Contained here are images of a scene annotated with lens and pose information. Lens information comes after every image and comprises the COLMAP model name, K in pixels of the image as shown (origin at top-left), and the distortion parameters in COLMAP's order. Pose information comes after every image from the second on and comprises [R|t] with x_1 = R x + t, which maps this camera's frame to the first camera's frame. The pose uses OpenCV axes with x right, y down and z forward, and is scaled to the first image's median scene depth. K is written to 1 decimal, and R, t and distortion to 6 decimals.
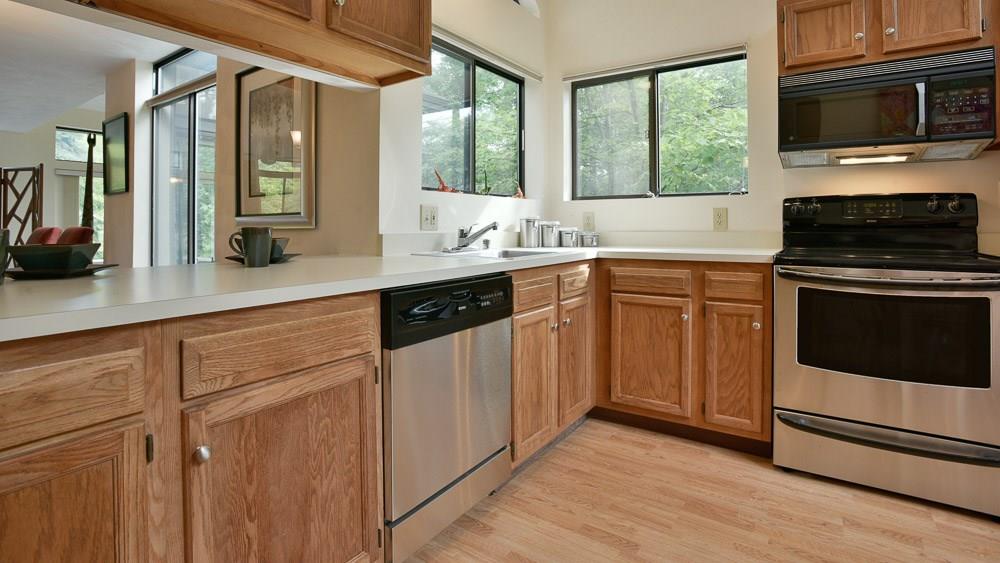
lens RADIAL K [[482.3, 0, 501.0], [0, 482.3, 232.9], [0, 0, 1]] dist [-0.048396, 0.023552]
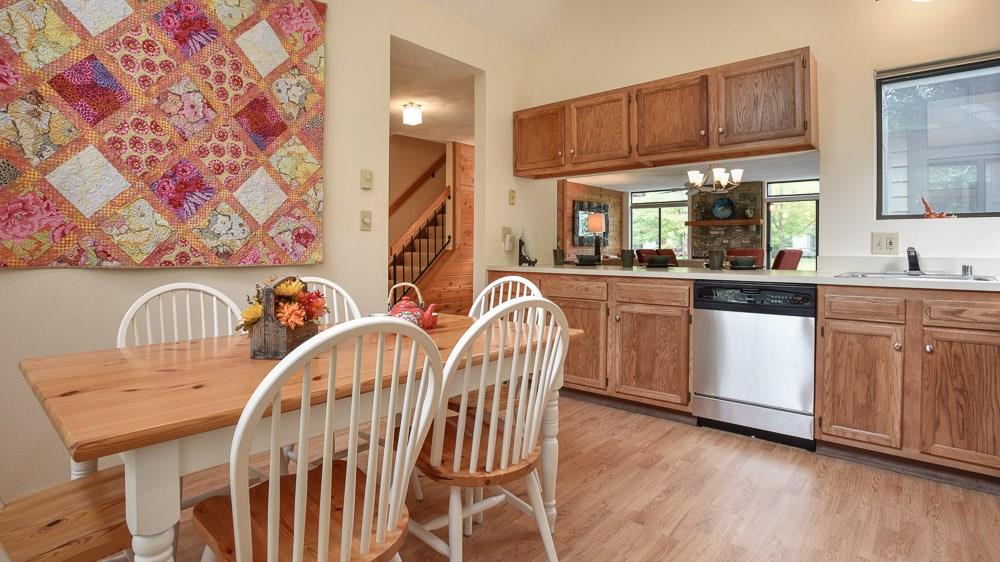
lens RADIAL K [[513.3, 0, 472.8], [0, 513.3, 245.4], [0, 0, 1]] dist [-0.081896, 0.028300]
pose [[-0.148546, -0.001907, -0.988904, 1.218015], [-0.017900, 0.999840, 0.000761, -0.009983], [0.988743, 0.017814, -0.148556, 0.210909]]
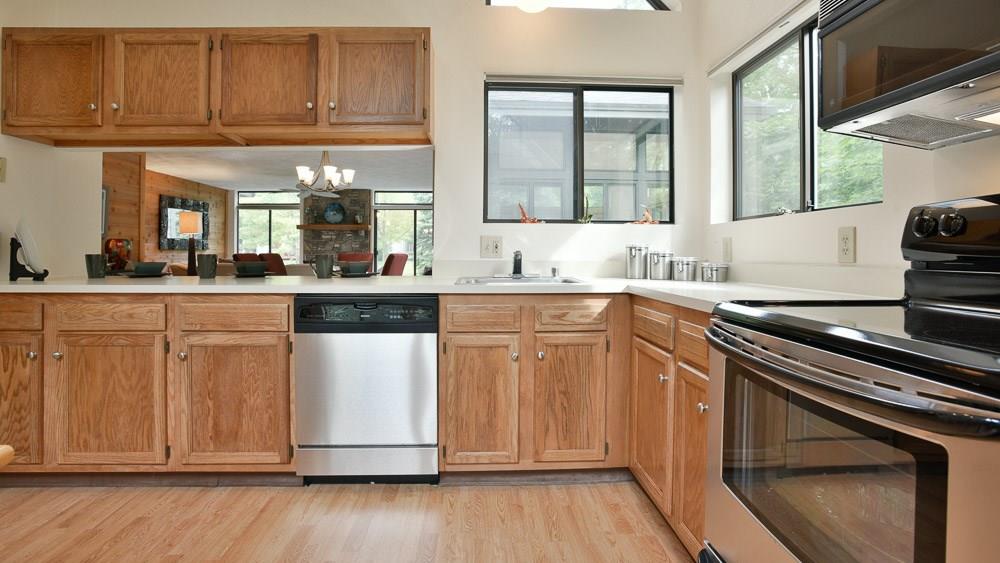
lens RADIAL K [[481.3, 0, 501.7], [0, 481.3, 252.7], [0, 0, 1]] dist [-0.069721, 0.041197]
pose [[0.603143, 0.003392, -0.797626, 0.818520], [-0.014938, 0.999864, -0.007044, -0.010144], [0.797493, 0.016163, 0.603111, 0.346216]]
